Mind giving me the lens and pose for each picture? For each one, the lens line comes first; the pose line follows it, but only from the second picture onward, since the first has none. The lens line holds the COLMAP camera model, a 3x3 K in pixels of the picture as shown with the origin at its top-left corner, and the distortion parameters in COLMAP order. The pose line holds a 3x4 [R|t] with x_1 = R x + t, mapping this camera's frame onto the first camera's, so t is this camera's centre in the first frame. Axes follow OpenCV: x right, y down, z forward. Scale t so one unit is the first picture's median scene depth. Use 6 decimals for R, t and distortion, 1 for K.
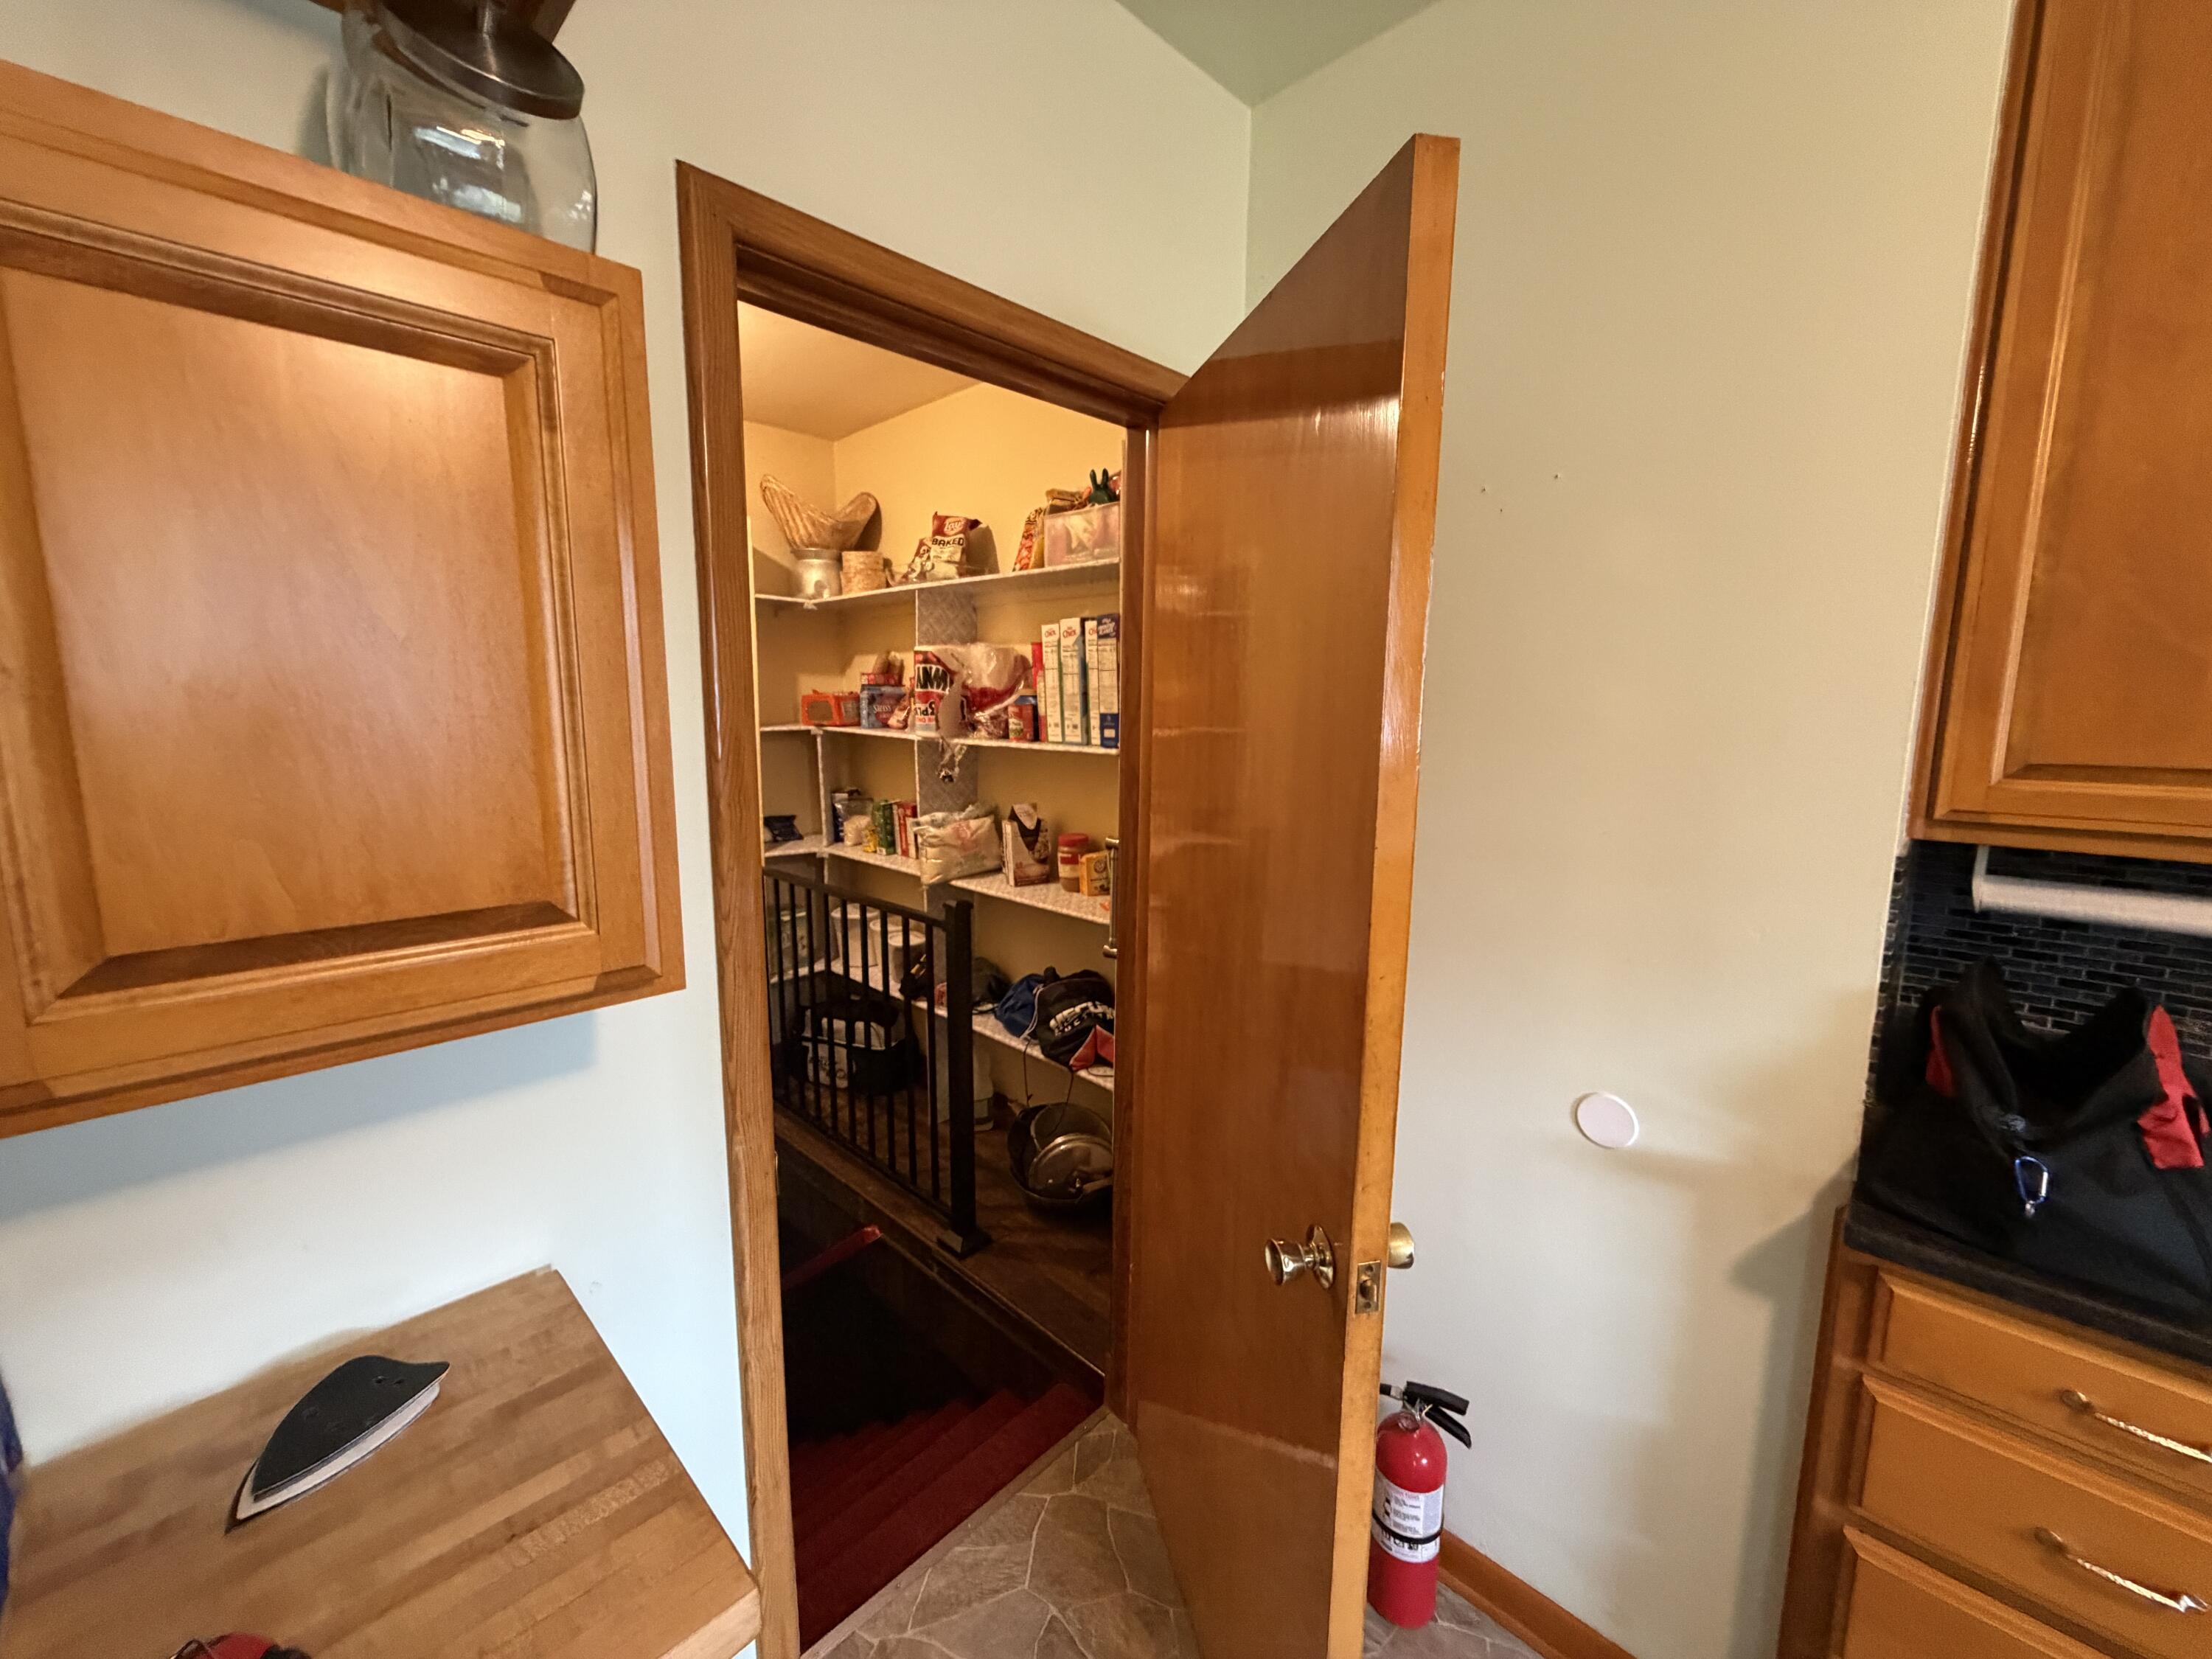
lens RADIAL K [[879.5, 0, 1096.1], [0, 879.5, 828.1], [0, 0, 1]] dist [0.001513, -0.000207]
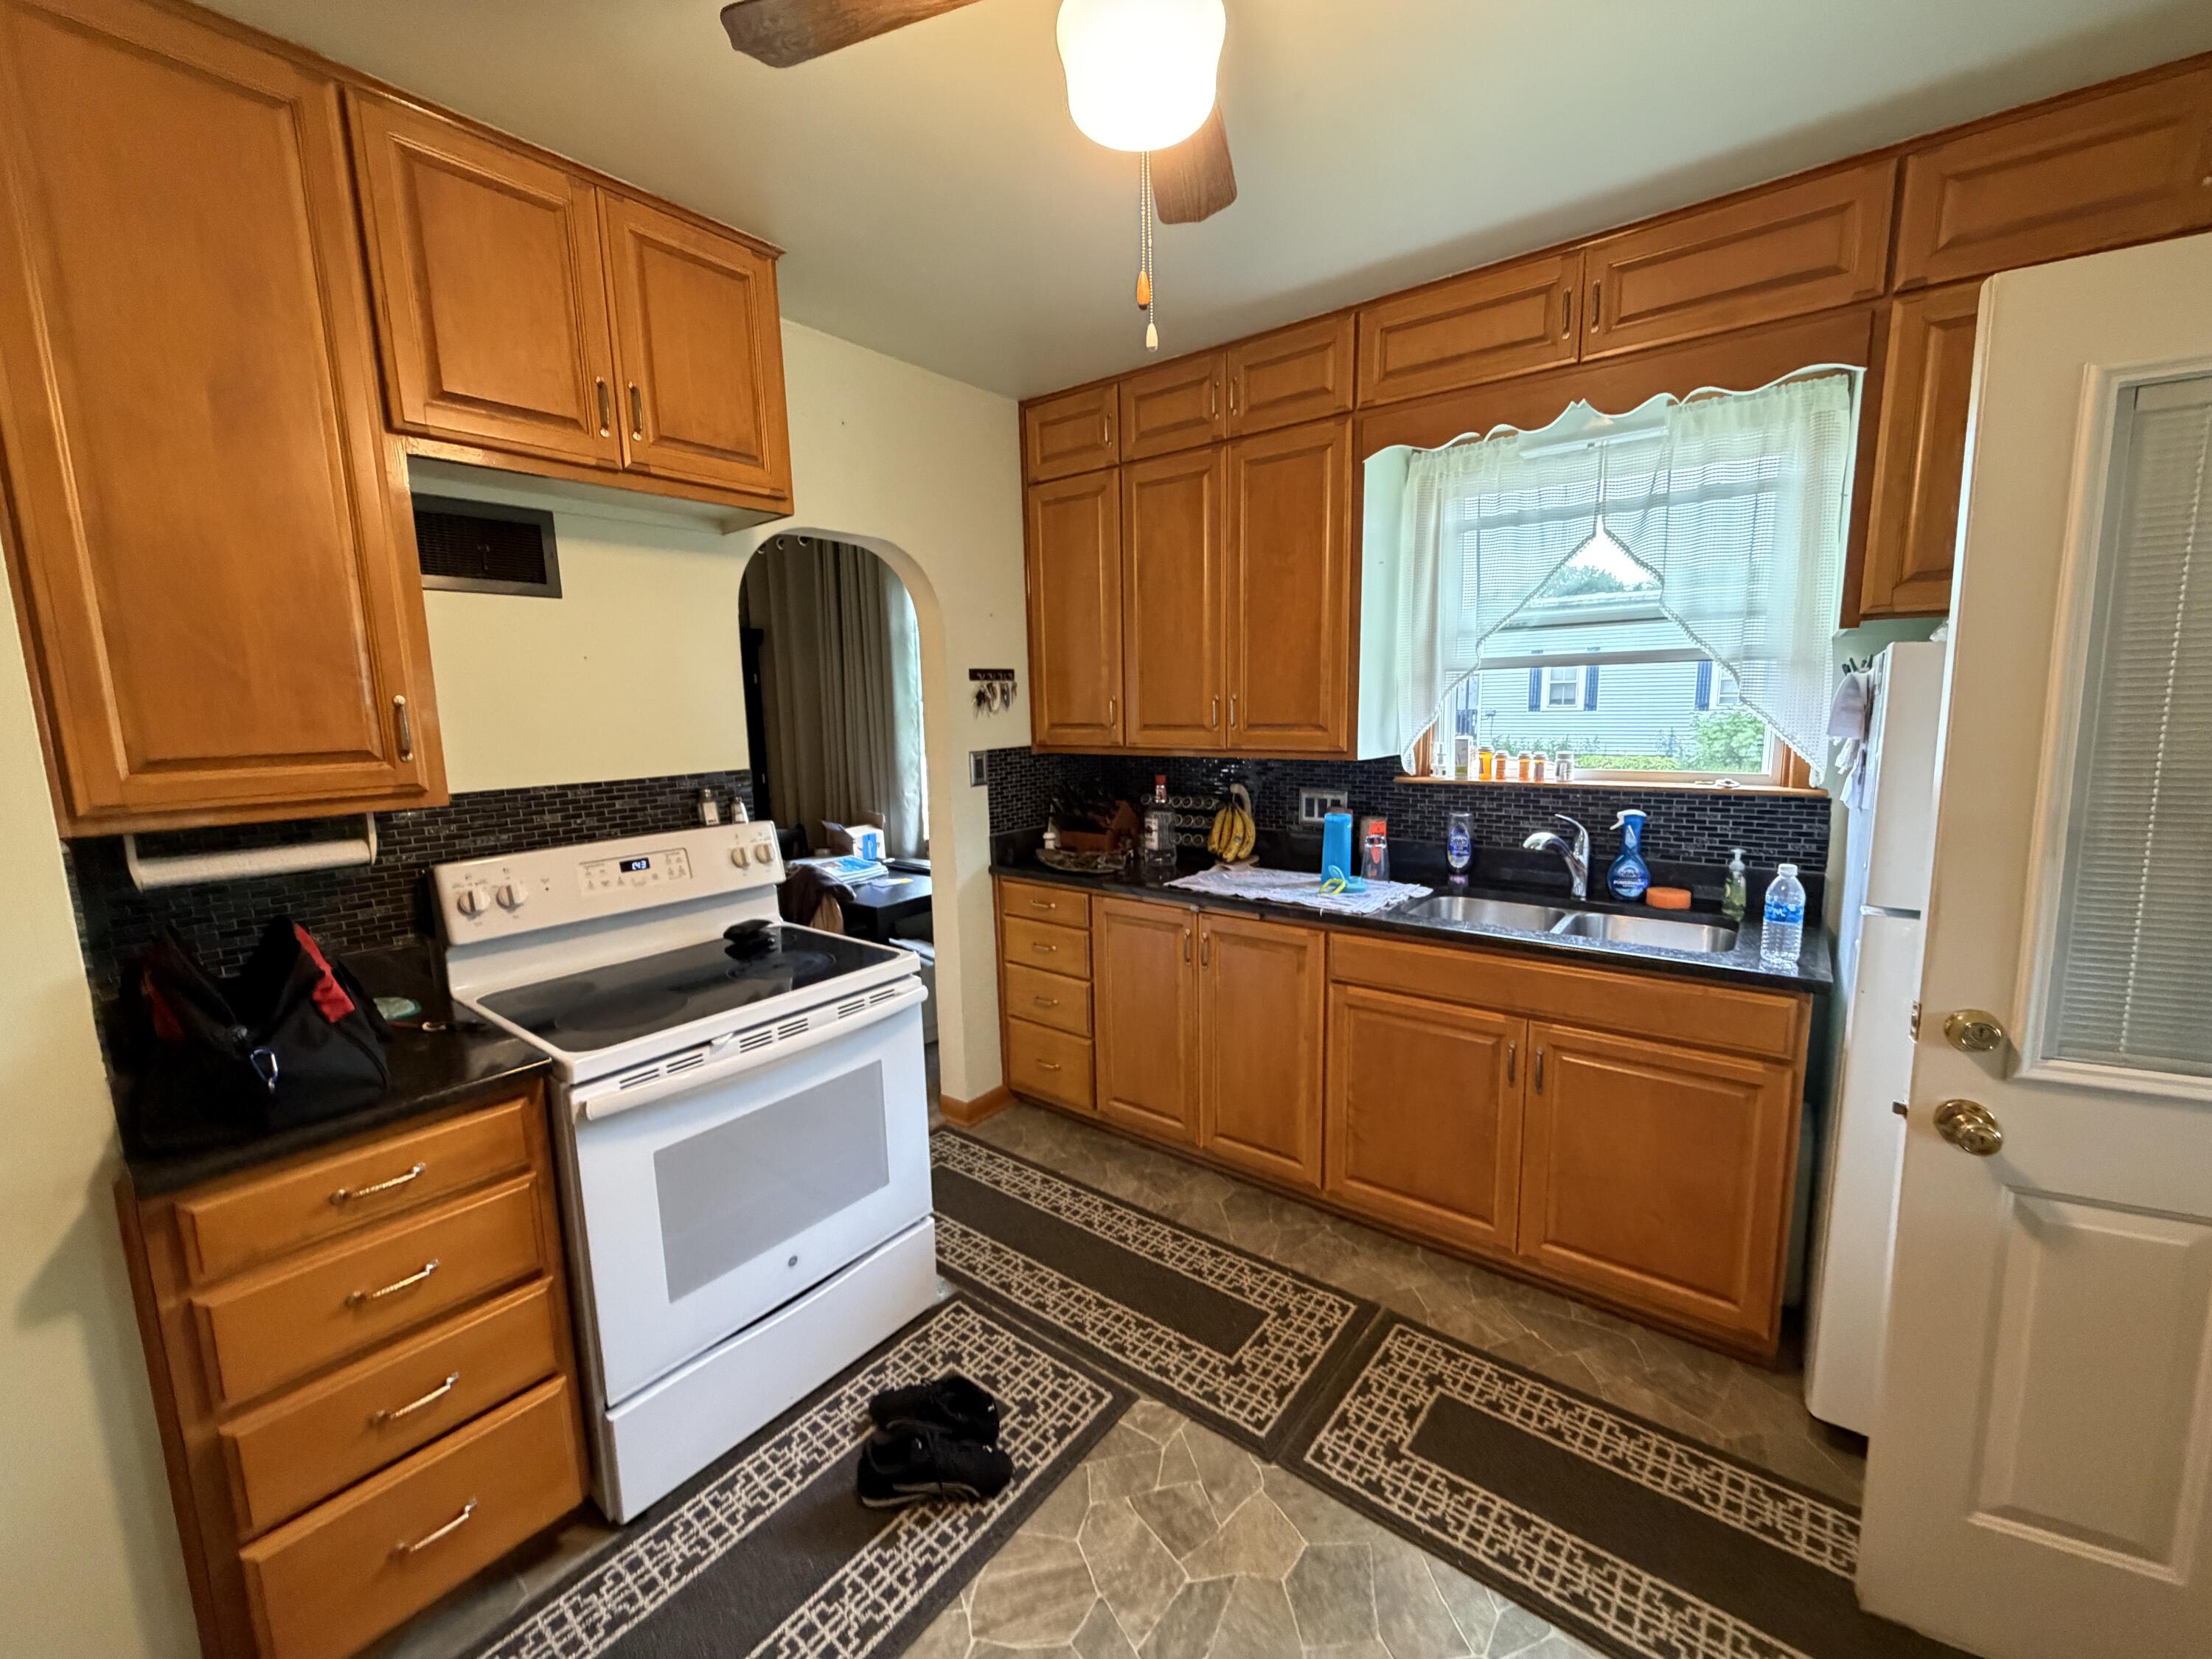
lens RADIAL K [[879.5, 0, 1100.0], [0, 879.5, 828.8], [0, 0, 1]] dist [0.001513, -0.000207]
pose [[-0.109779, -0.147643, 0.982929, -0.286776], [0.159011, 0.973561, 0.163995, 0.028403], [-0.981154, 0.174300, -0.083400, -0.163999]]
